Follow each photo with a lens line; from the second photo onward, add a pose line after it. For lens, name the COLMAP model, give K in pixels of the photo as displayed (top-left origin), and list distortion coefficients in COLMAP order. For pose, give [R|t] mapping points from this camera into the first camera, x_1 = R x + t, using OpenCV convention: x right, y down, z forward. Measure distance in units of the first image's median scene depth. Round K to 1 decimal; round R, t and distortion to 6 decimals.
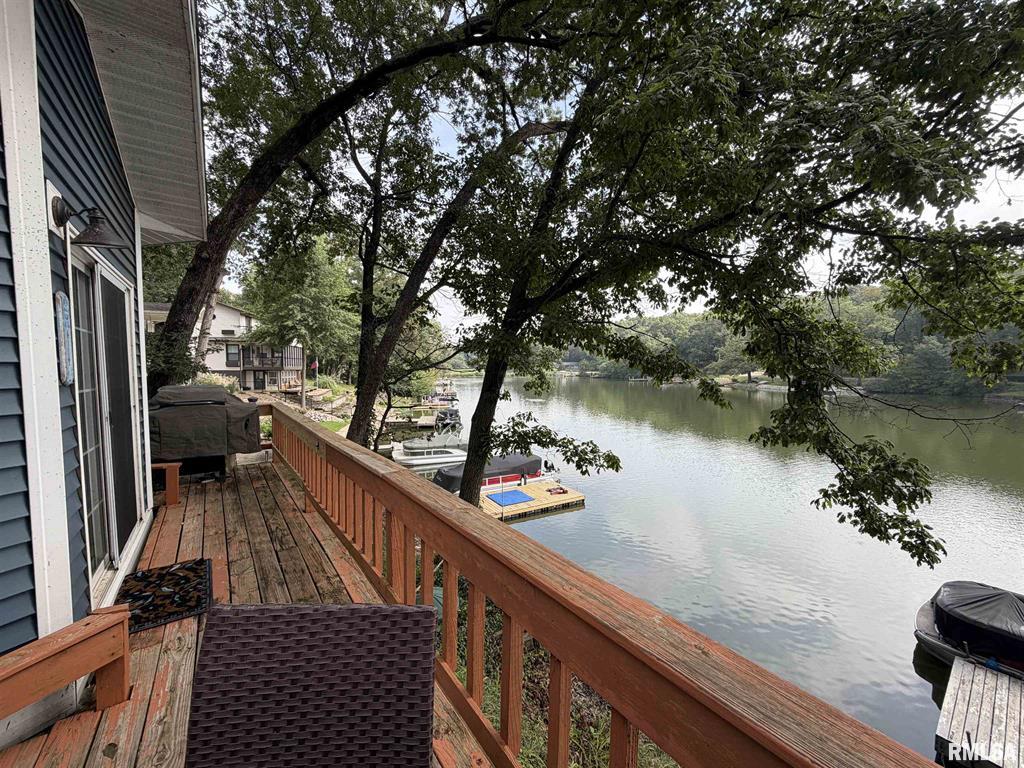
lens RADIAL K [[406.7, 0, 510.8], [0, 406.7, 381.6], [0, 0, 1]] dist [0.000628, -0.000685]
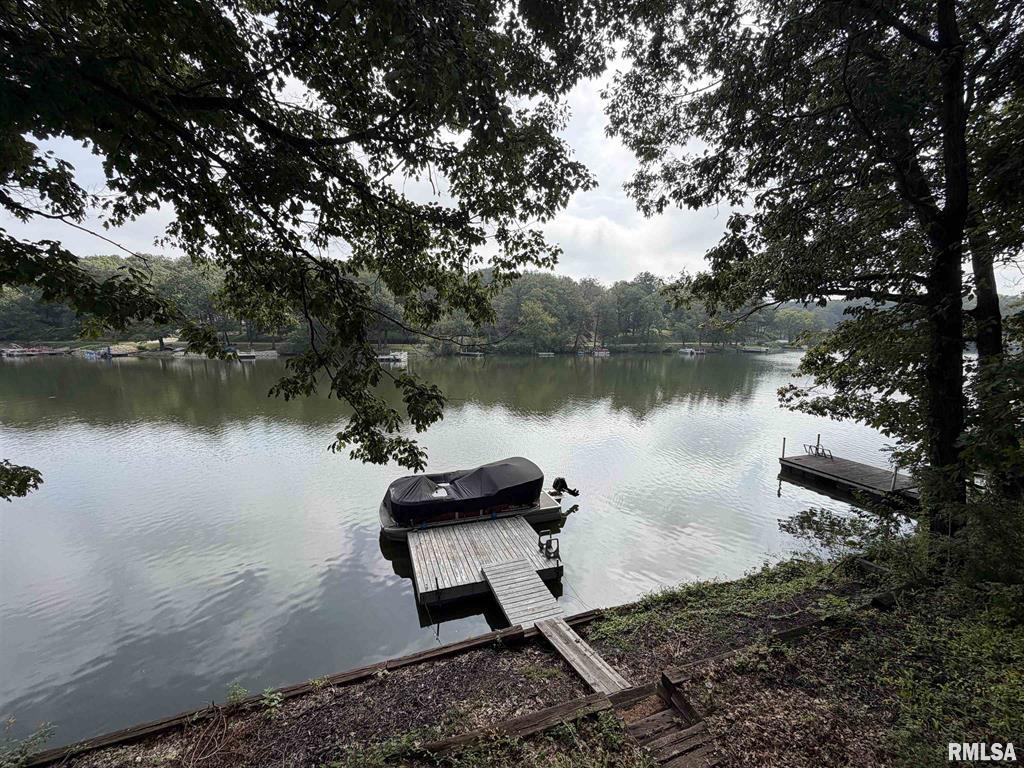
lens RADIAL K [[406.7, 0, 510.8], [0, 406.7, 381.6], [0, 0, 1]] dist [0.000628, -0.000685]
pose [[0.316560, -0.104059, 0.942847, -0.021744], [0.028813, 0.994561, 0.100092, 0.024063], [-0.948135, -0.004519, 0.317837, 0.137415]]
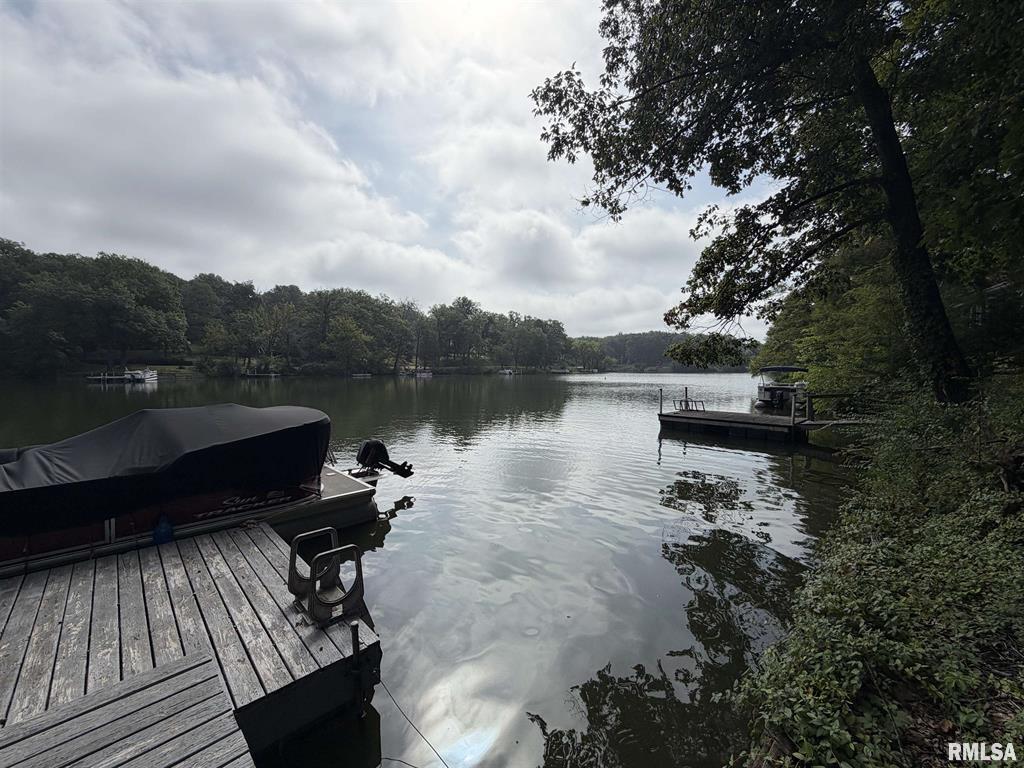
lens RADIAL K [[406.7, 0, 510.8], [0, 406.7, 381.6], [0, 0, 1]] dist [0.000628, -0.000685]
pose [[-0.111603, -0.026059, 0.993411, 0.447562], [0.043039, 0.998591, 0.031030, 0.291321], [-0.992820, 0.046218, -0.110324, 0.228555]]
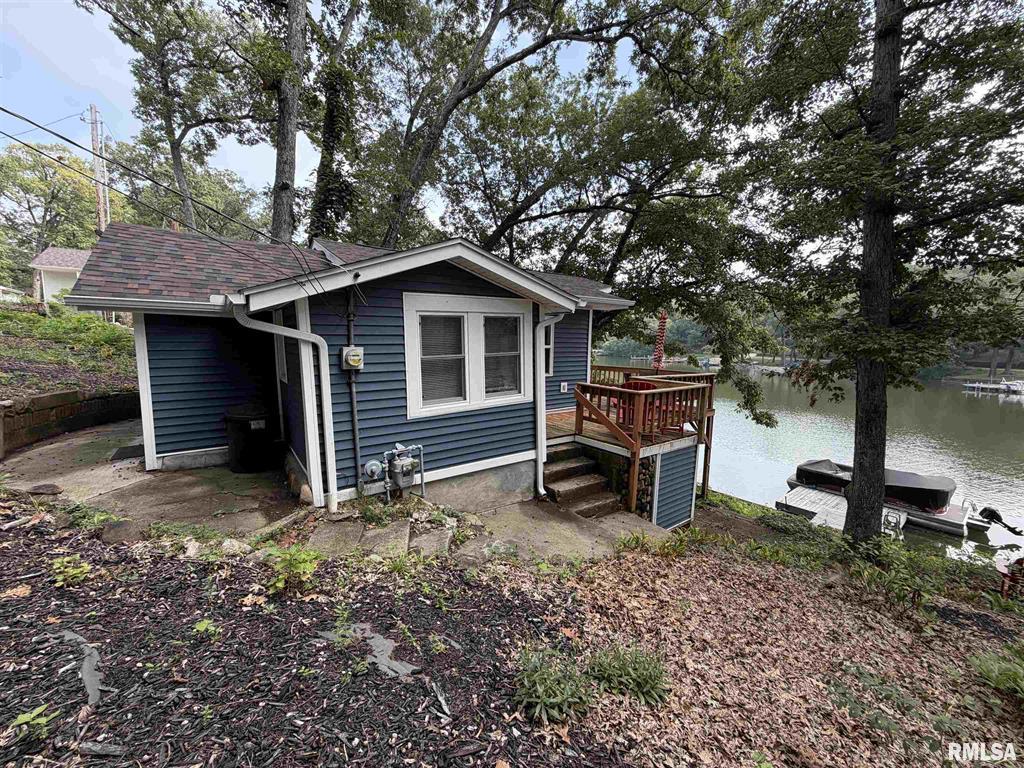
lens RADIAL K [[406.6, 0, 510.8], [0, 406.6, 384.2], [0, 0, 1]] dist [0.000396, 0.000051]
pose [[0.999776, 0.020720, 0.004240, -0.277775], [-0.020948, 0.997751, 0.063671, 0.015317], [-0.002911, -0.063745, 0.997962, -0.666311]]
